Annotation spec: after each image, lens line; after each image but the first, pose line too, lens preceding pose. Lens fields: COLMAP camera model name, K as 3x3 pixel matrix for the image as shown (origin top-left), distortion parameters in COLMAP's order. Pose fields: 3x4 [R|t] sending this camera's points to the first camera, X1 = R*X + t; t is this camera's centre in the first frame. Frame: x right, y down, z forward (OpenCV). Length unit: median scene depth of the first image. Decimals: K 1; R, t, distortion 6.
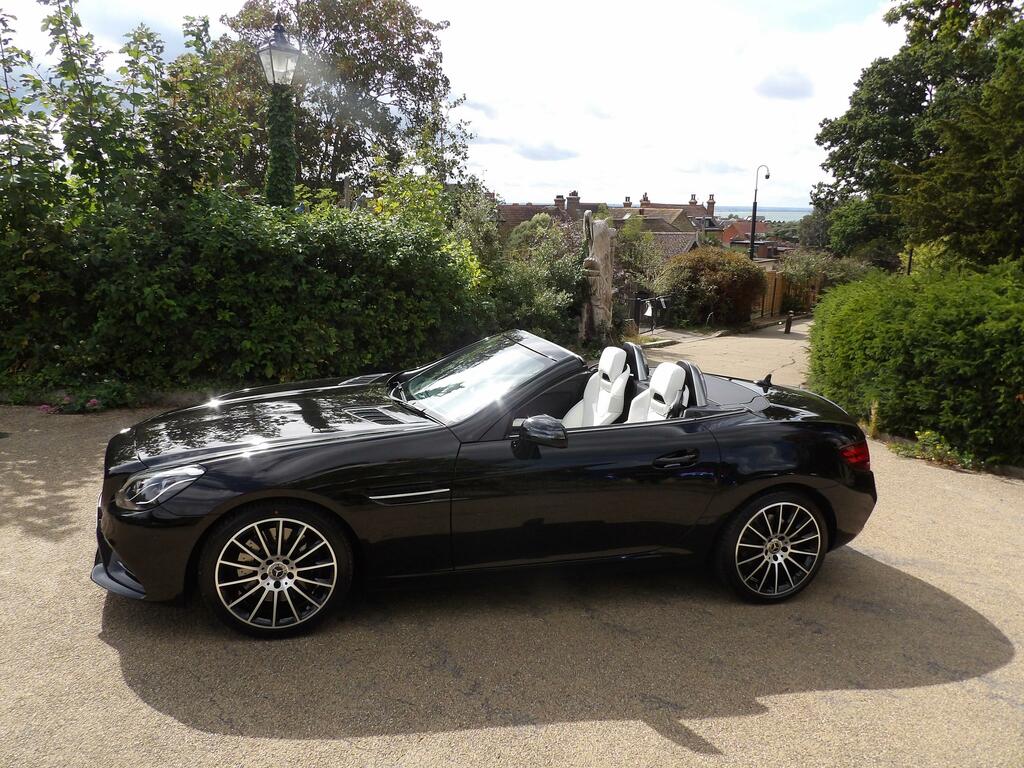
lens RADIAL K [[735.0, 0, 508.6], [0, 735.0, 379.4], [0, 0, 1]] dist [-0.036561, 0.042324]
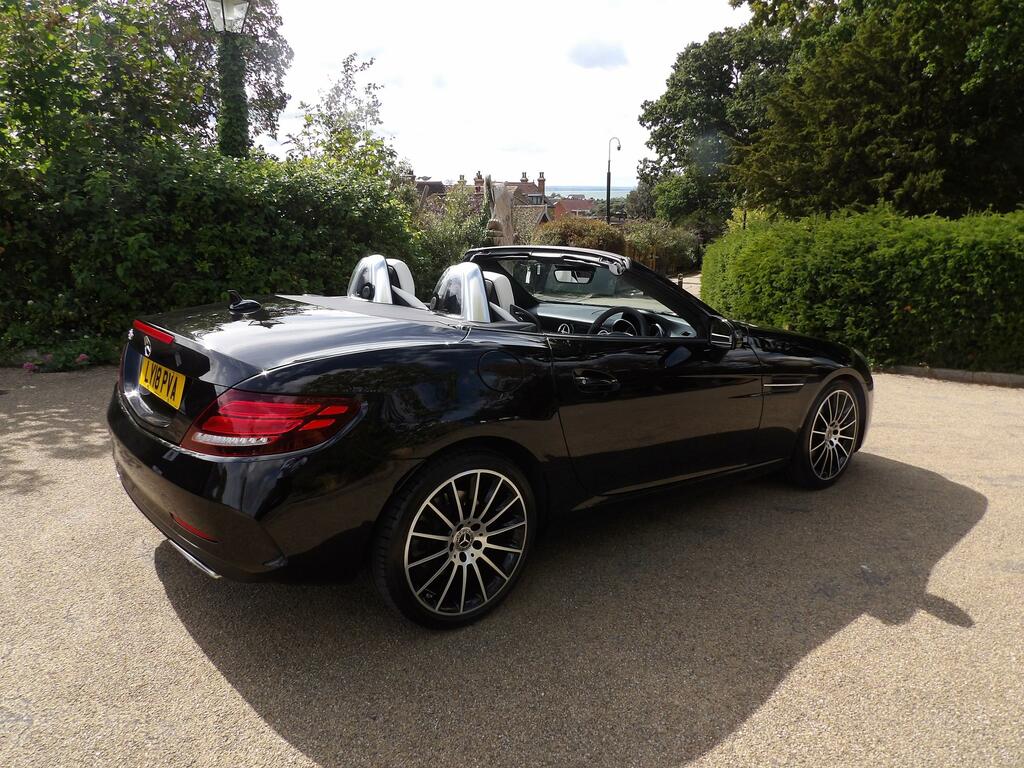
lens RADIAL K [[735.0, 0, 505.8], [0, 735.0, 383.8], [0, 0, 1]] dist [-0.036561, 0.042324]
pose [[0.973742, -0.067395, 0.217450, -0.210342], [0.060999, 0.997488, 0.036002, 0.057852], [-0.219330, -0.021792, 0.975407, -0.050403]]
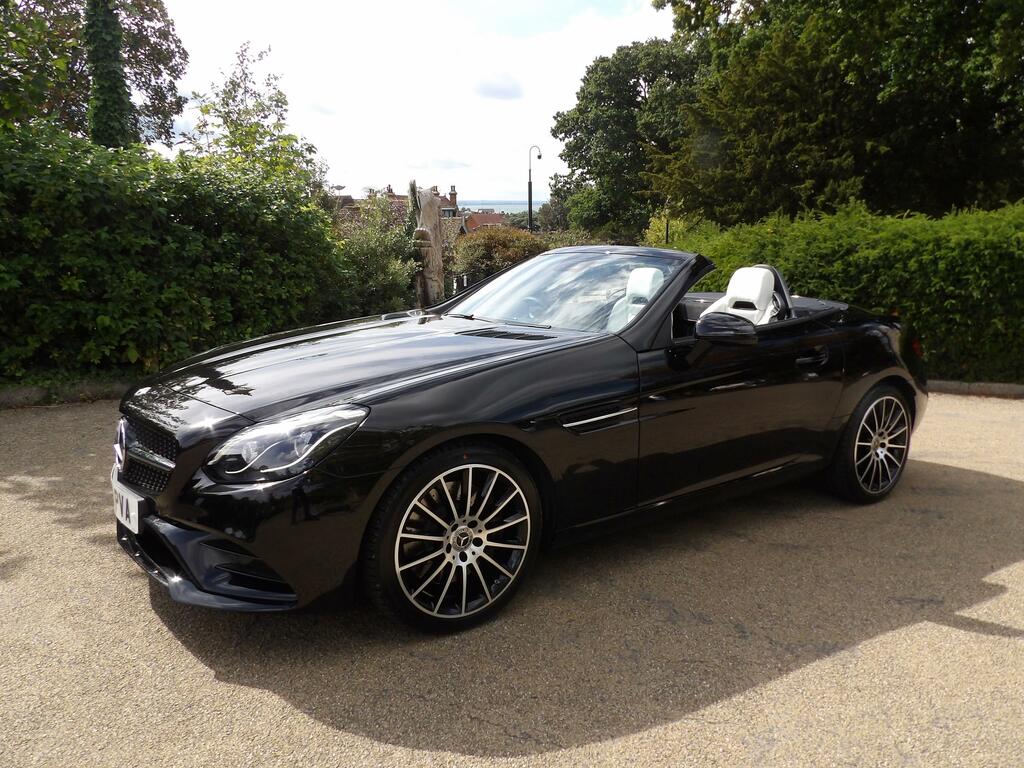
lens RADIAL K [[735.0, 0, 508.2], [0, 735.0, 383.0], [0, 0, 1]] dist [-0.036561, 0.042324]
pose [[0.938326, -0.096417, 0.332035, -0.215393], [0.093365, 0.995314, 0.025174, 0.038943], [-0.332906, 0.007379, 0.942931, 0.120596]]
